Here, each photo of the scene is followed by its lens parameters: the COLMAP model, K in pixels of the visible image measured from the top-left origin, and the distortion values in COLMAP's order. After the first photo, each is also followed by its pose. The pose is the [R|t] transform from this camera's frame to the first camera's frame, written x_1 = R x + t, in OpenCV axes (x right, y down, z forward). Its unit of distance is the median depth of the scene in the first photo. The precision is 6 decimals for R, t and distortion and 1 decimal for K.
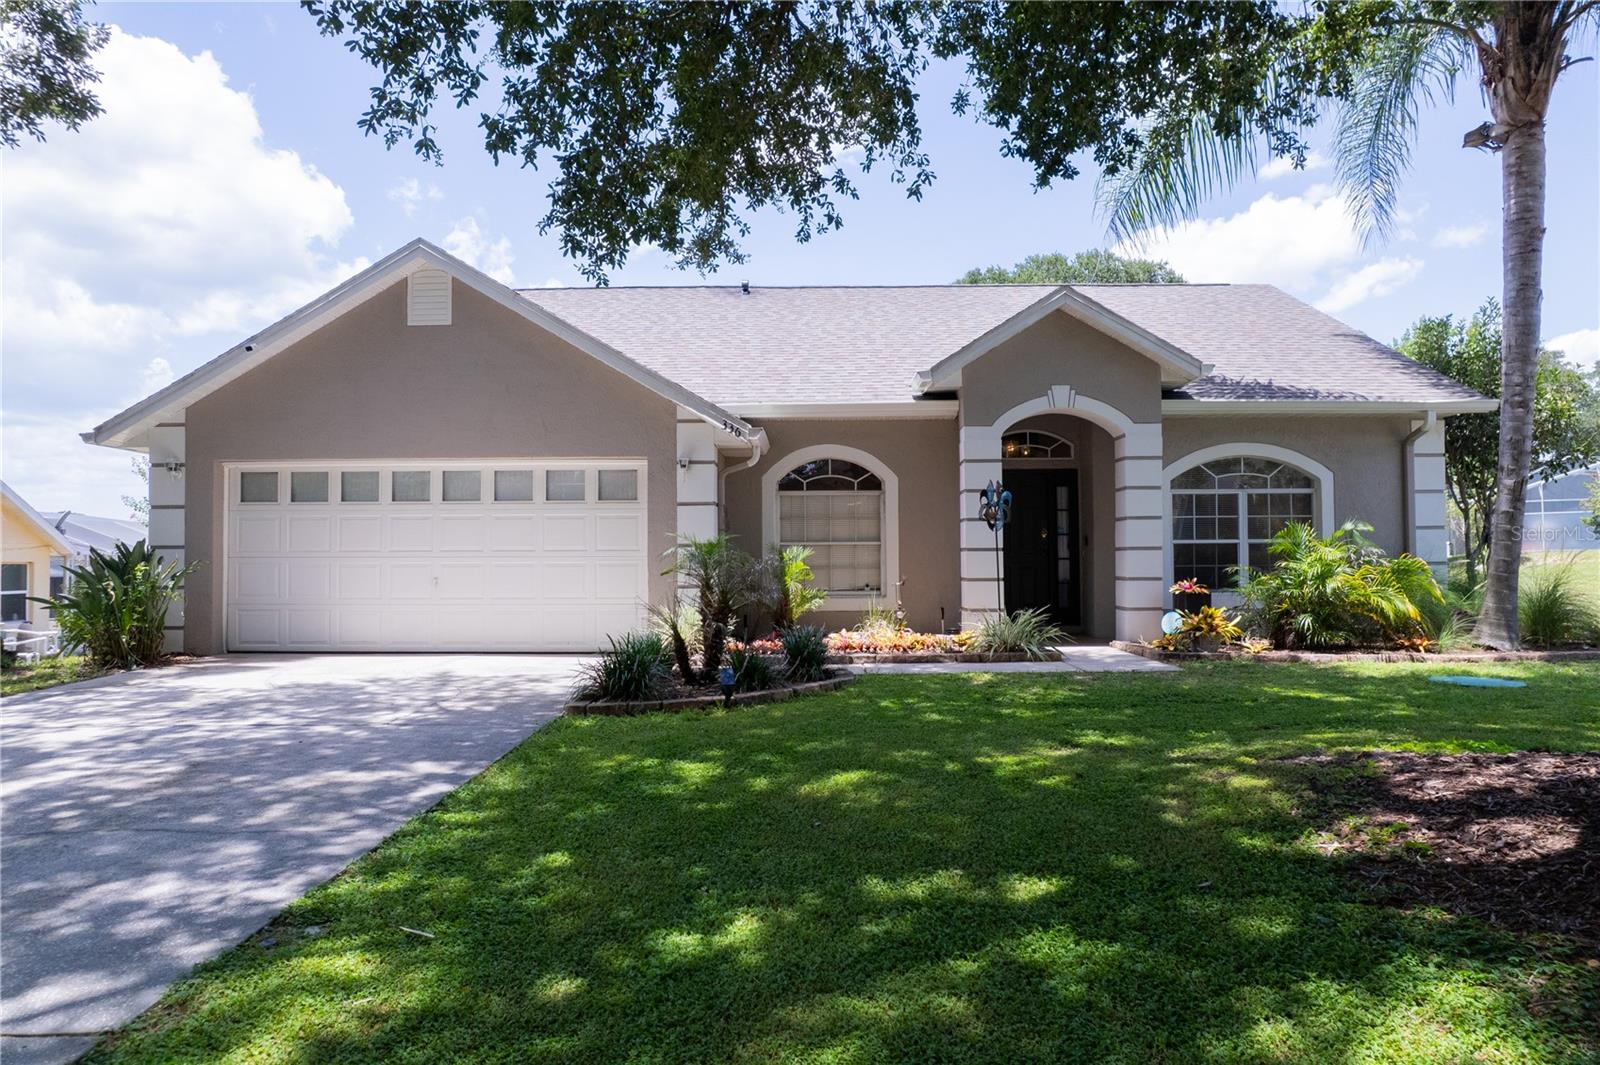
lens RADIAL K [[995.7, 0, 795.0], [0, 995.7, 535.2], [0, 0, 1]] dist [-0.036143, 0.001180]
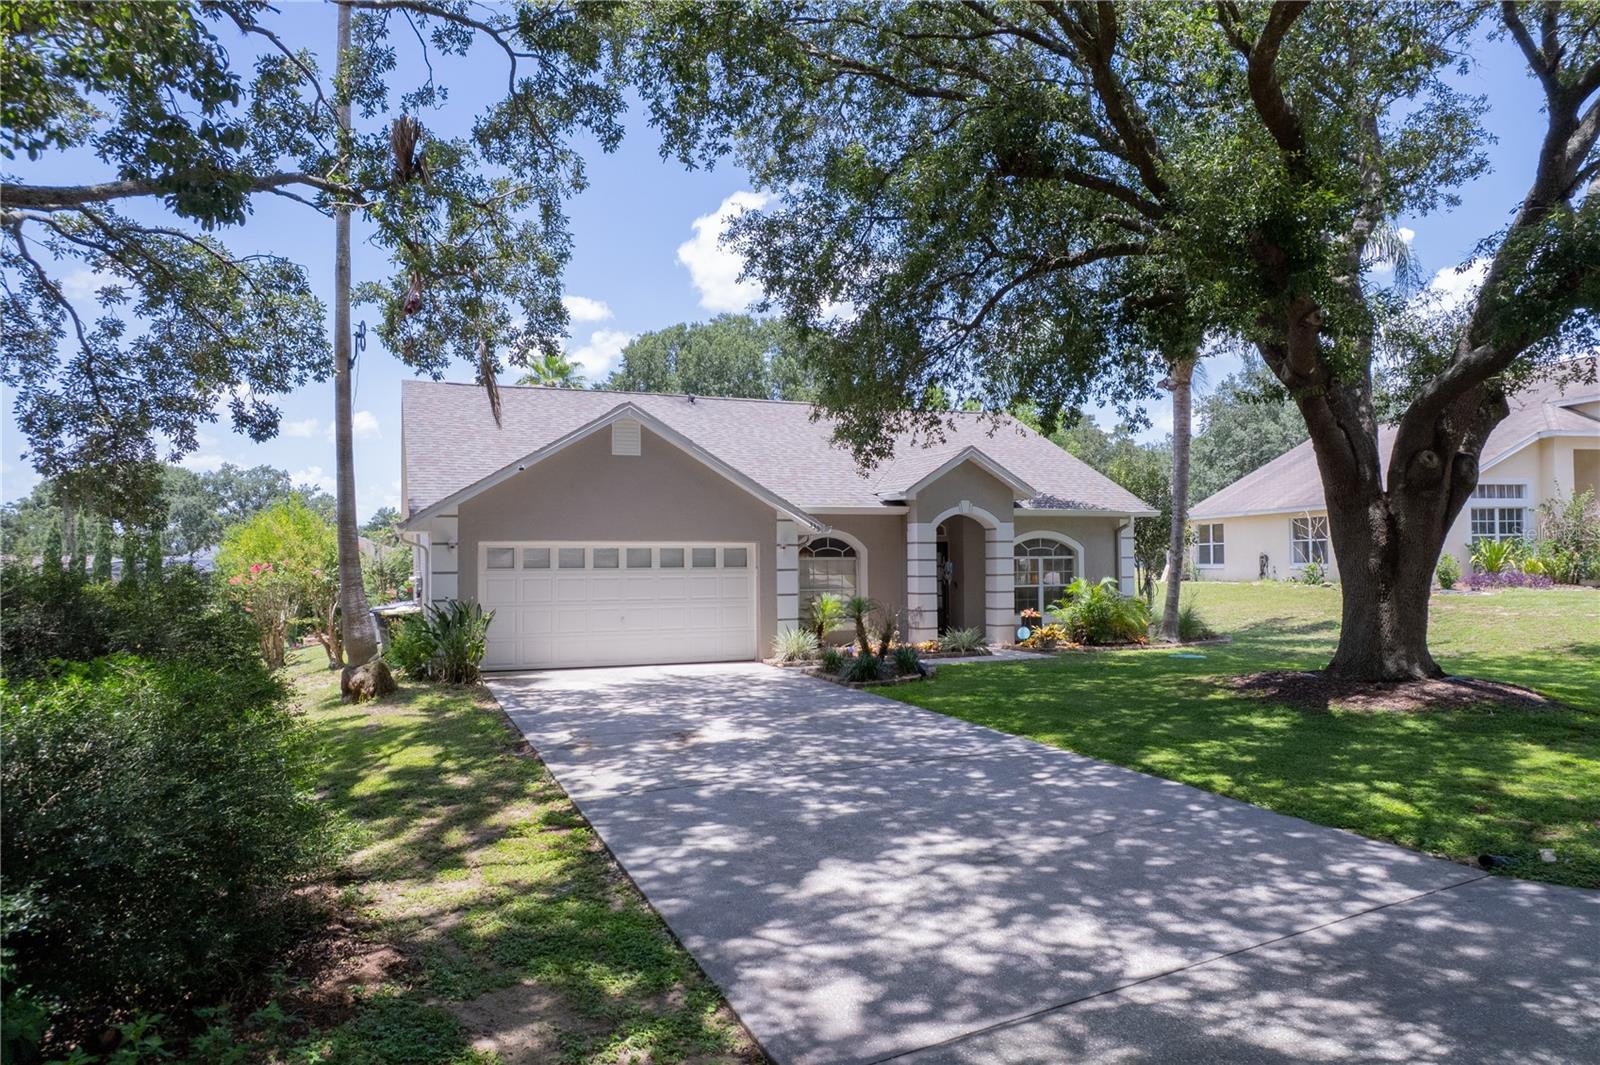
lens RADIAL K [[995.7, 0, 807.5], [0, 995.7, 536.8], [0, 0, 1]] dist [-0.036143, 0.001180]
pose [[0.919242, 0.005719, 0.393652, -0.702374], [0.000377, 0.999881, -0.015407, -0.058657], [-0.393693, 0.014311, 0.919131, -0.532601]]
